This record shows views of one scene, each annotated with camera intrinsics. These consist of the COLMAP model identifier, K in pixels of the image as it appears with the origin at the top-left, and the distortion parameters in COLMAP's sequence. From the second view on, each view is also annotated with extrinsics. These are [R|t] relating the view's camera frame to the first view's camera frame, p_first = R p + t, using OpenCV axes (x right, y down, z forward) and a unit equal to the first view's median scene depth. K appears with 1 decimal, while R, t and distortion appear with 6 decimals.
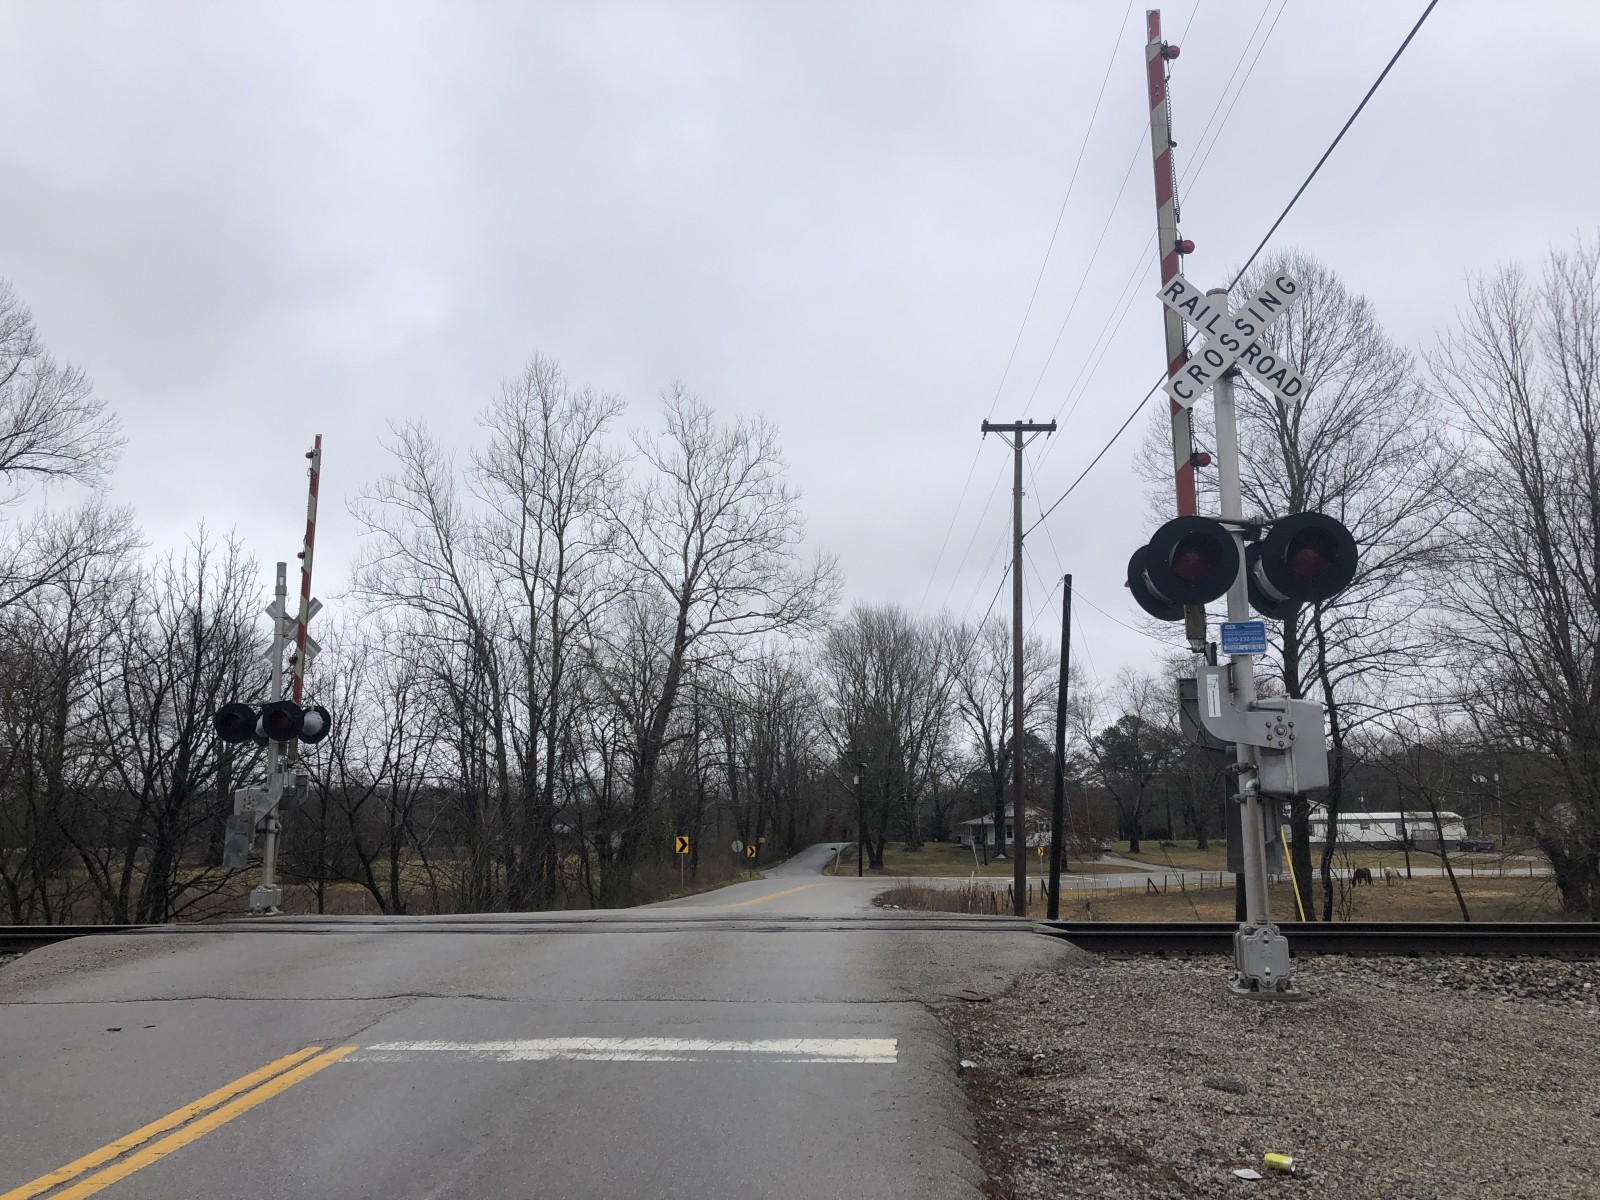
lens RADIAL K [[1290.5, 0, 799.5], [0, 1290.5, 572.8], [0, 0, 1]] dist [0.030921, -0.047253]
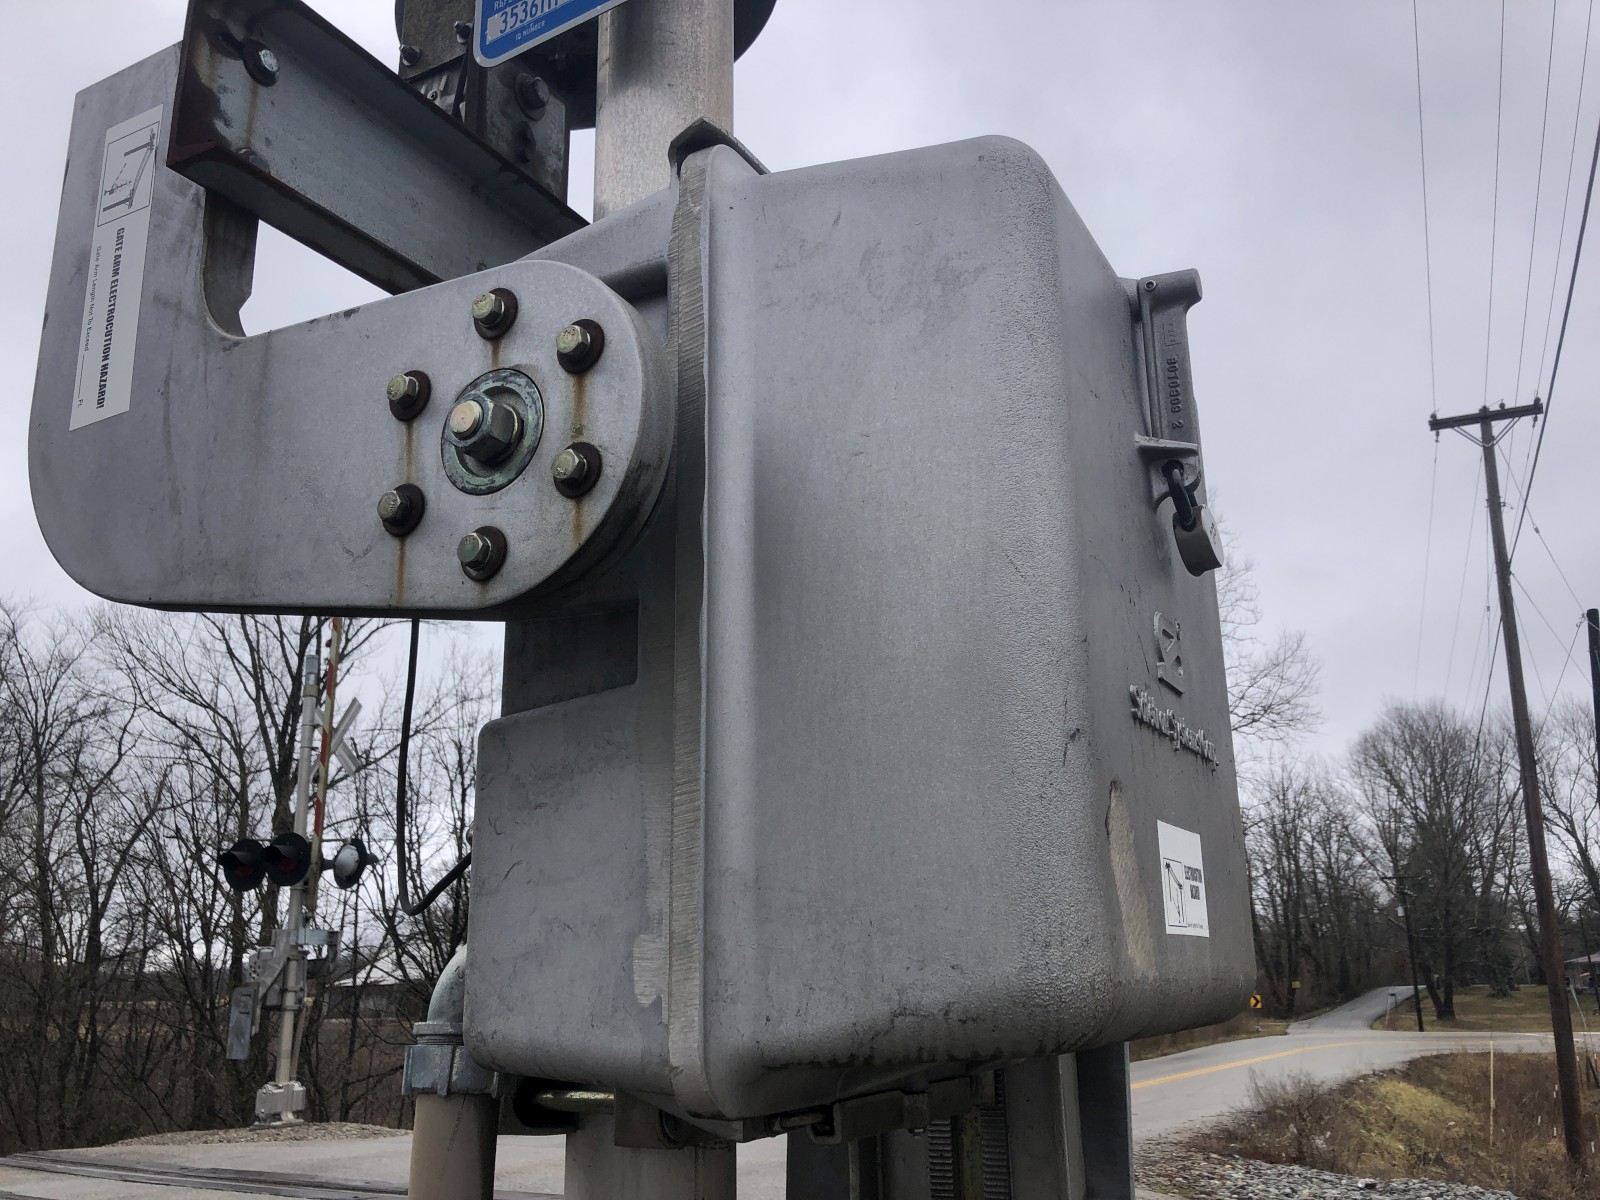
lens RADIAL K [[1290.5, 0, 790.8], [0, 1290.5, 591.8], [0, 0, 1]] dist [0.030921, -0.047253]
pose [[0.915632, -0.123378, -0.382618, 0.069706], [0.088925, 0.990325, -0.106533, 0.025574], [0.392060, 0.063521, 0.917744, 0.158511]]
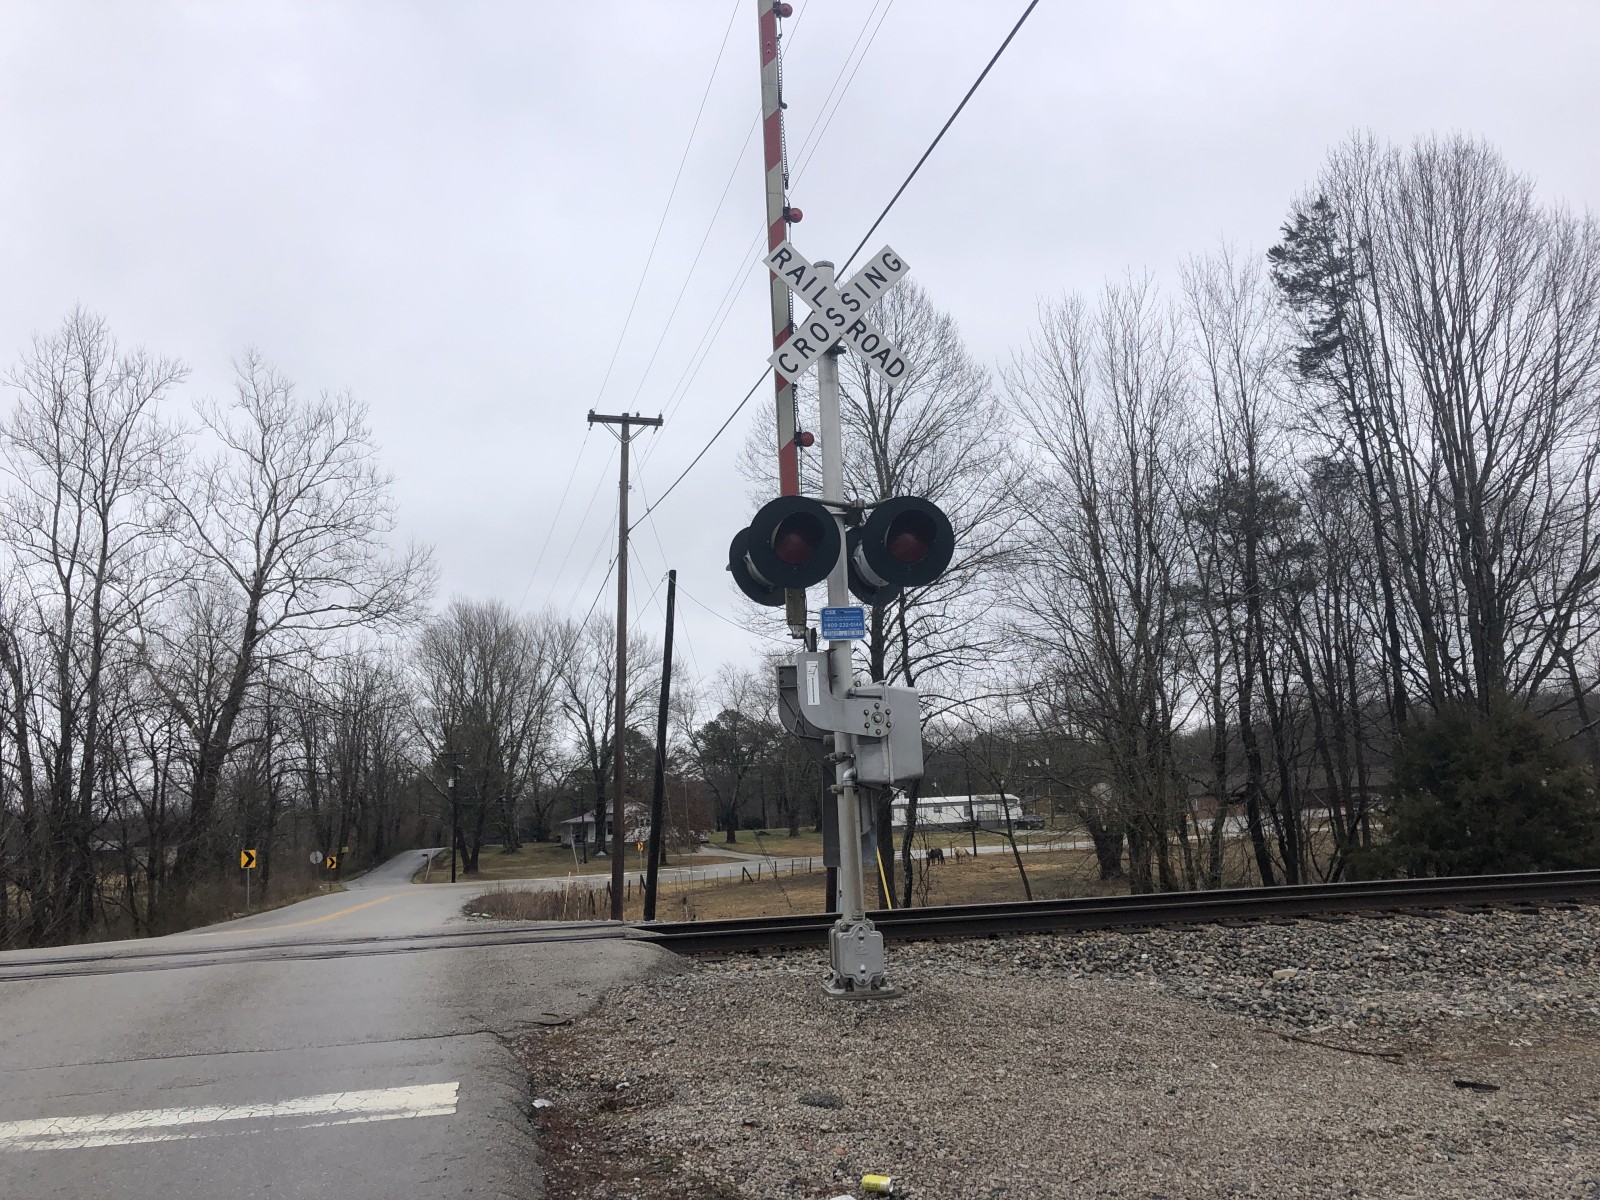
lens RADIAL K [[1290.5, 0, 787.2], [0, 1290.5, 594.5], [0, 0, 1]] dist [0.030921, -0.047253]
pose [[0.957219, 0.012413, 0.289099, 0.006023], [-0.017698, 0.999720, 0.015676, 0.003666], [-0.288823, -0.020122, 0.957171, 0.023230]]
